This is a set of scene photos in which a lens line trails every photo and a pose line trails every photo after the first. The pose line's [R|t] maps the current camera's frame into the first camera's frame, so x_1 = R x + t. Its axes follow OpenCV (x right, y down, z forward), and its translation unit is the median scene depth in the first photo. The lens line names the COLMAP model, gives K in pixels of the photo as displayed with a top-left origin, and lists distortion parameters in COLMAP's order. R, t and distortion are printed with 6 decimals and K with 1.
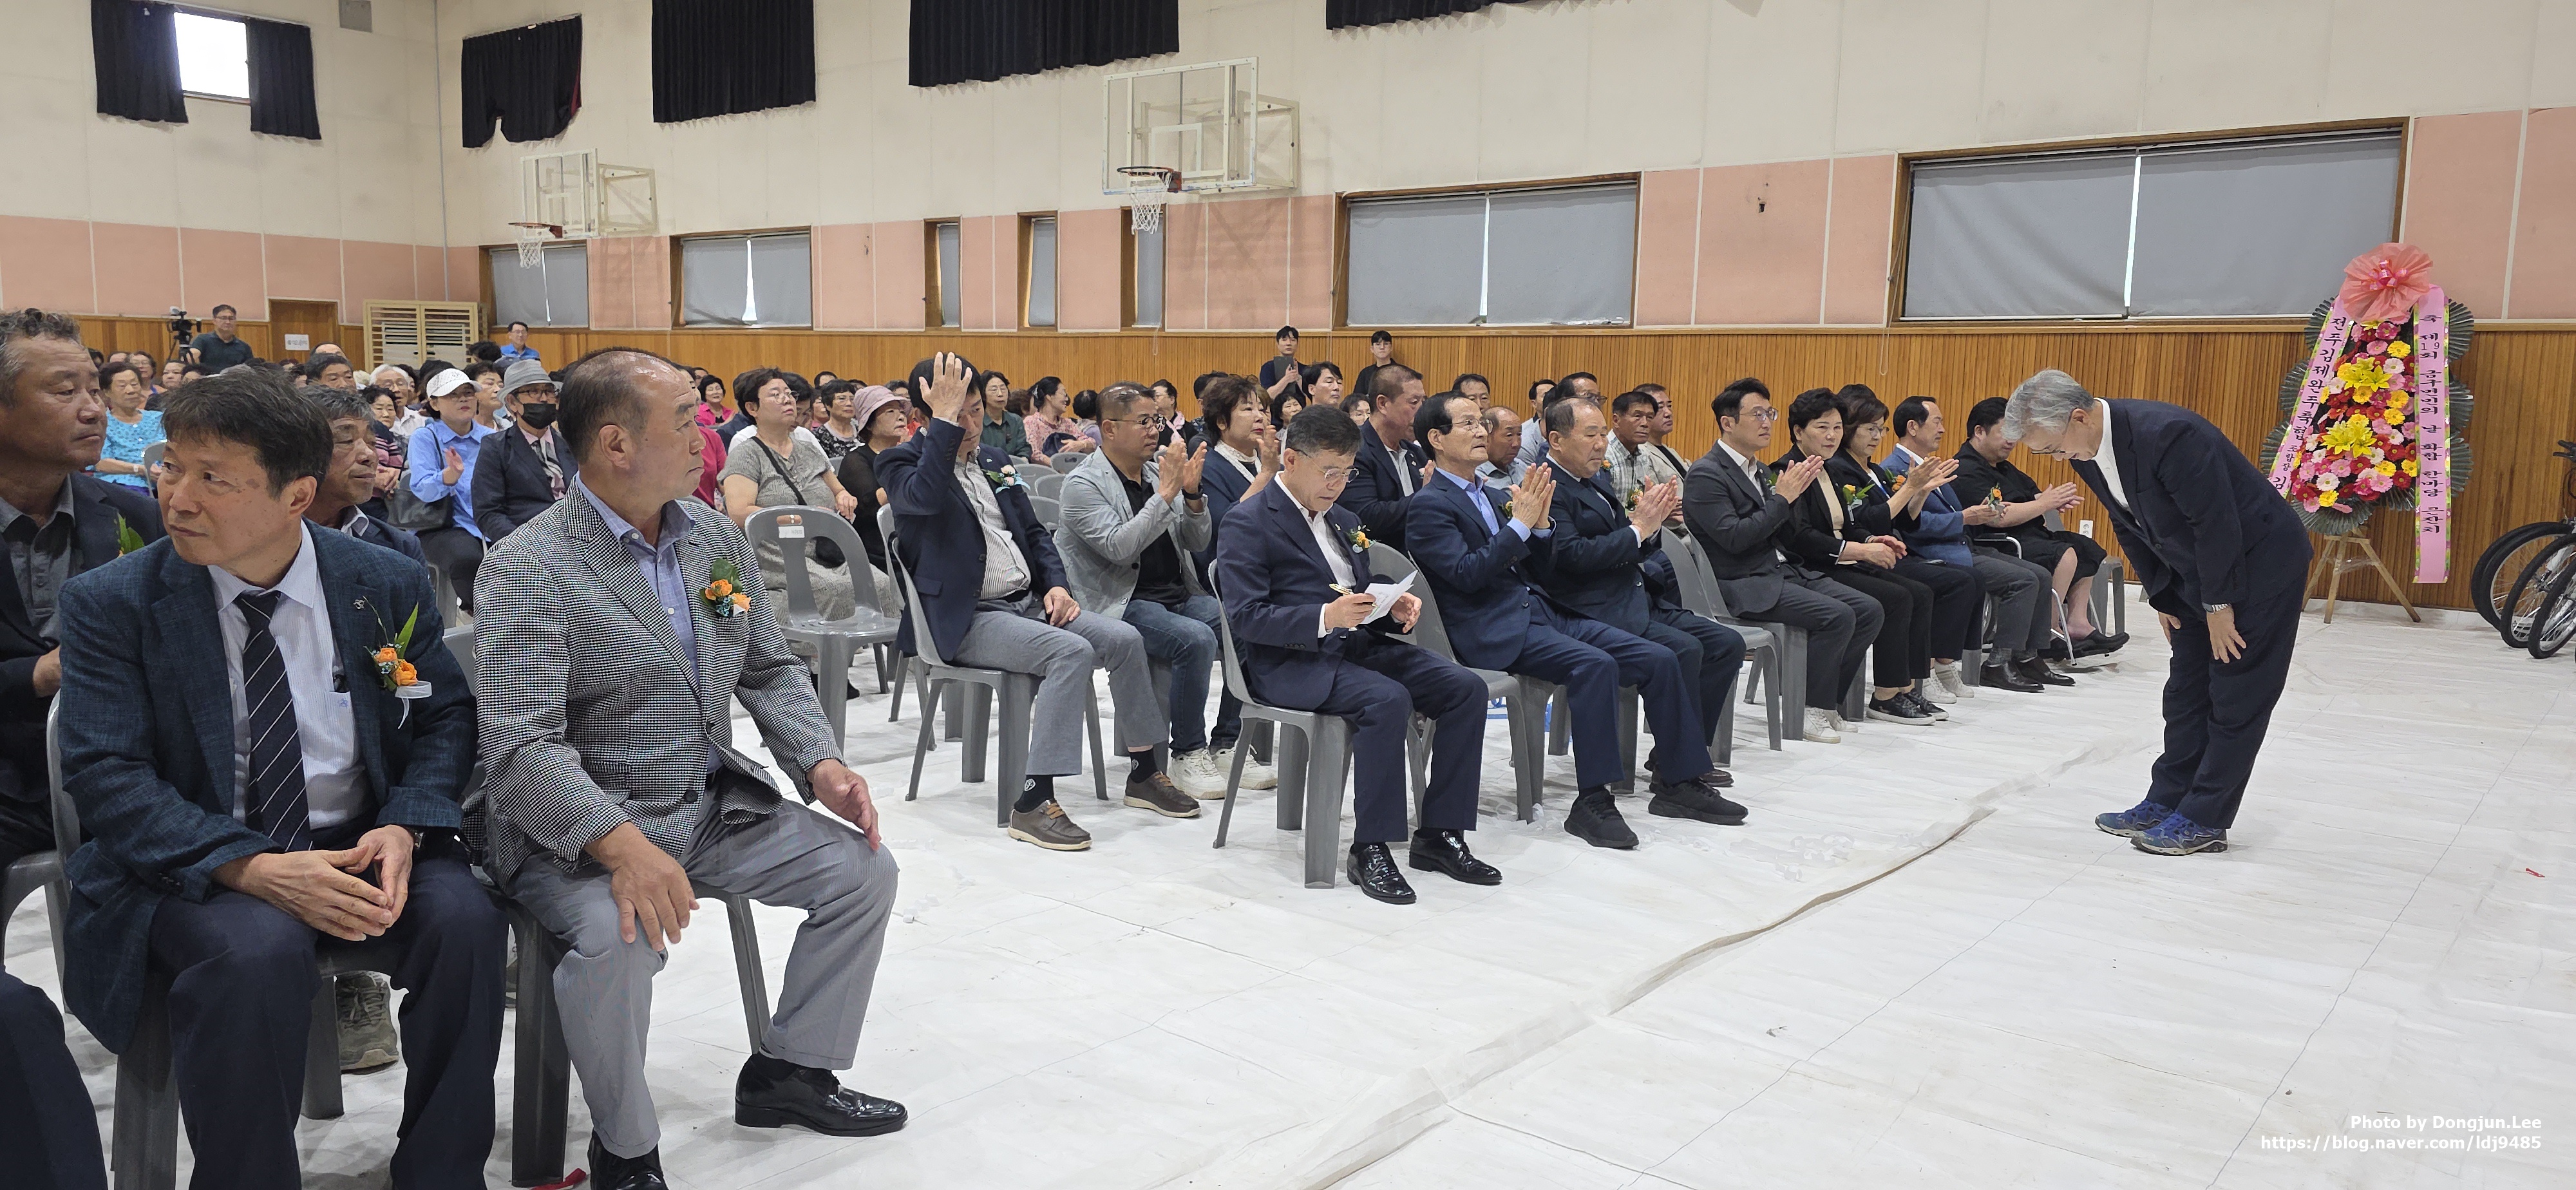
lens RADIAL K [[1705.5, 0, 1287.4], [0, 1705.5, 603.1], [0, 0, 1]] dist [0.069340, -0.070688]
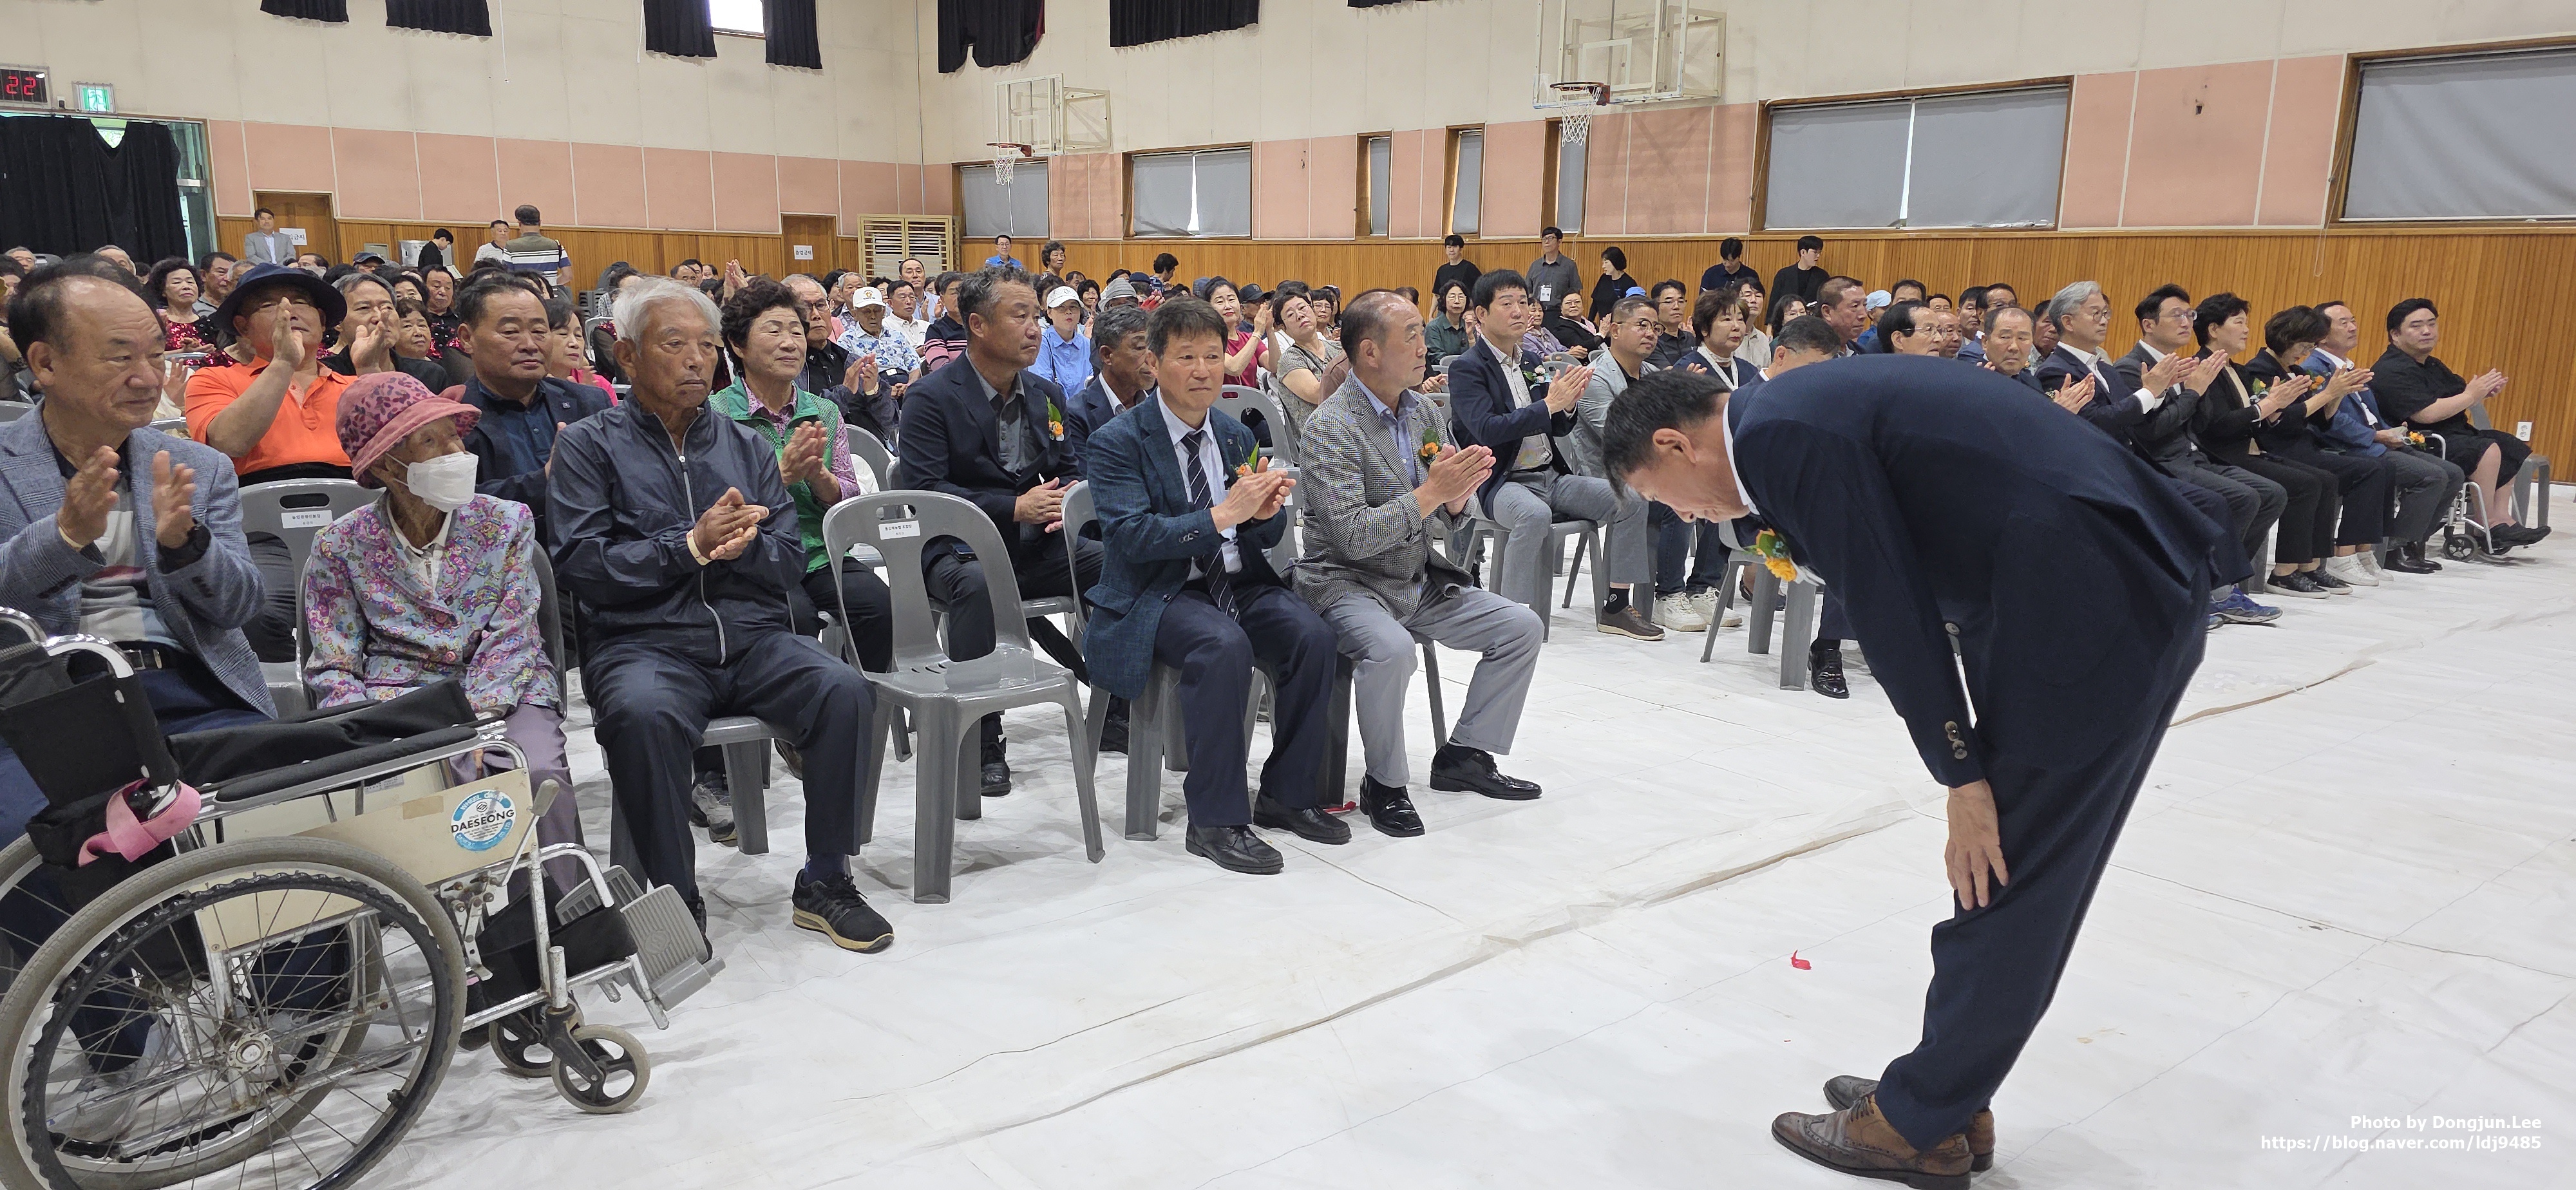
lens RADIAL K [[1705.5, 0, 1336.3], [0, 1705.5, 628.1], [0, 0, 1]] dist [0.069340, -0.070688]
pose [[0.982892, 0.032727, -0.181252, -0.030013], [-0.019657, 0.997106, 0.073442, 0.010428], [0.183131, -0.068622, 0.980691, -0.118653]]
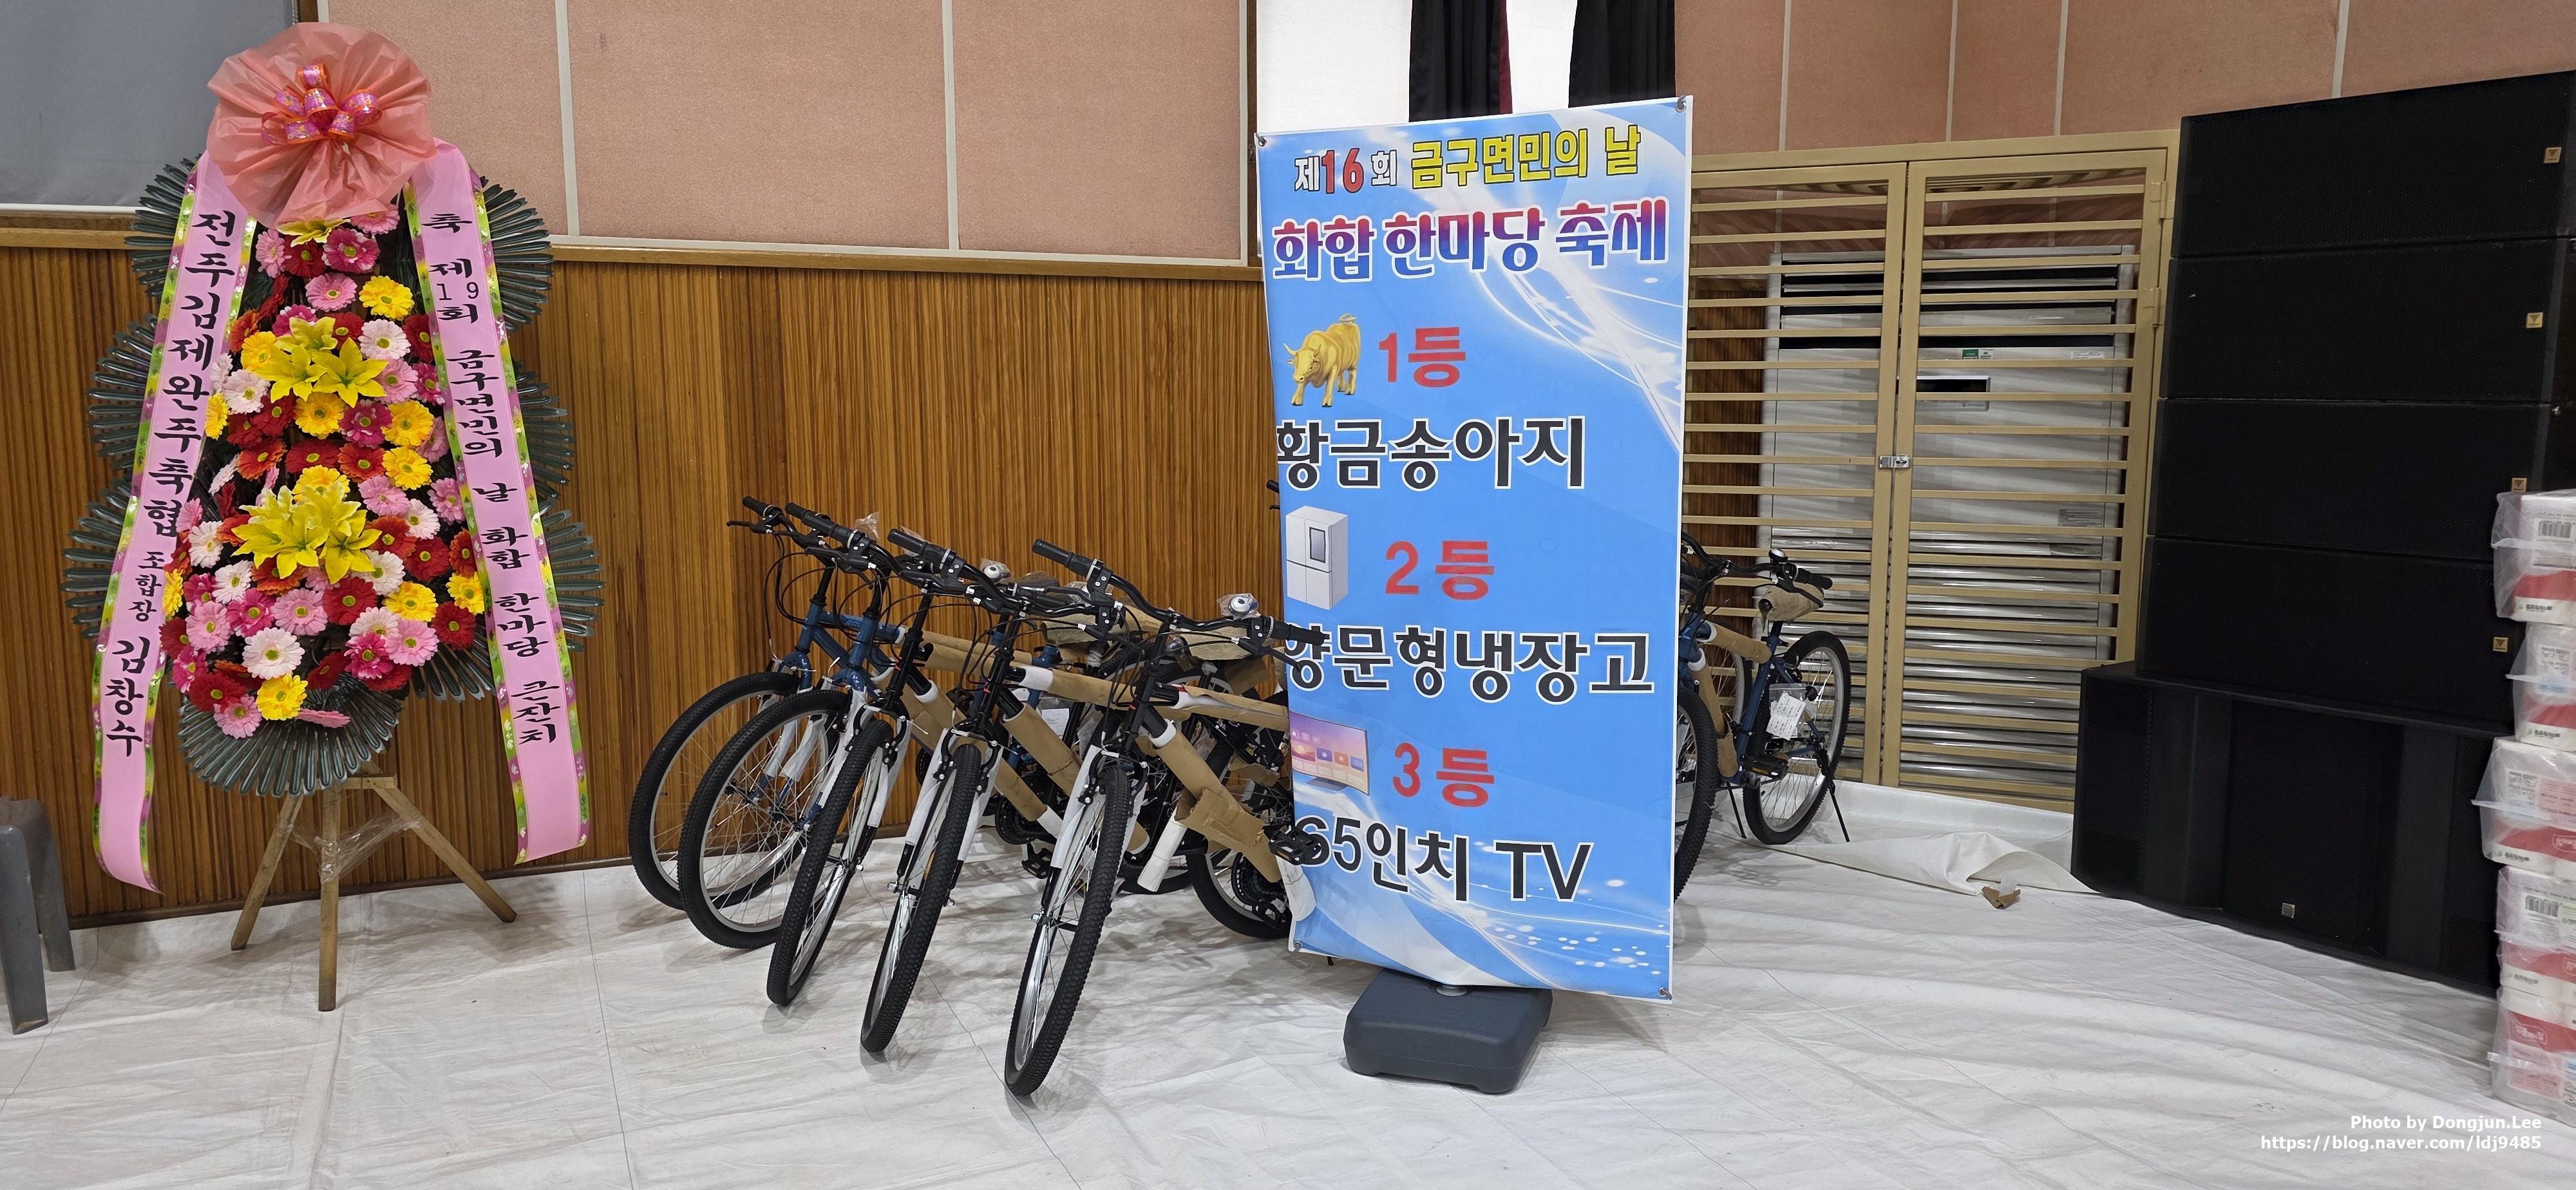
lens RADIAL K [[1720.0, 0, 1301.5], [0, 1720.0, 569.9], [0, 0, 1]] dist [0.044616, -0.052796]
pose [[0.414986, -0.128062, 0.900770, 0.282977], [0.122994, 0.988853, 0.083921, -0.072185], [-0.901476, 0.075963, 0.426111, 0.505586]]
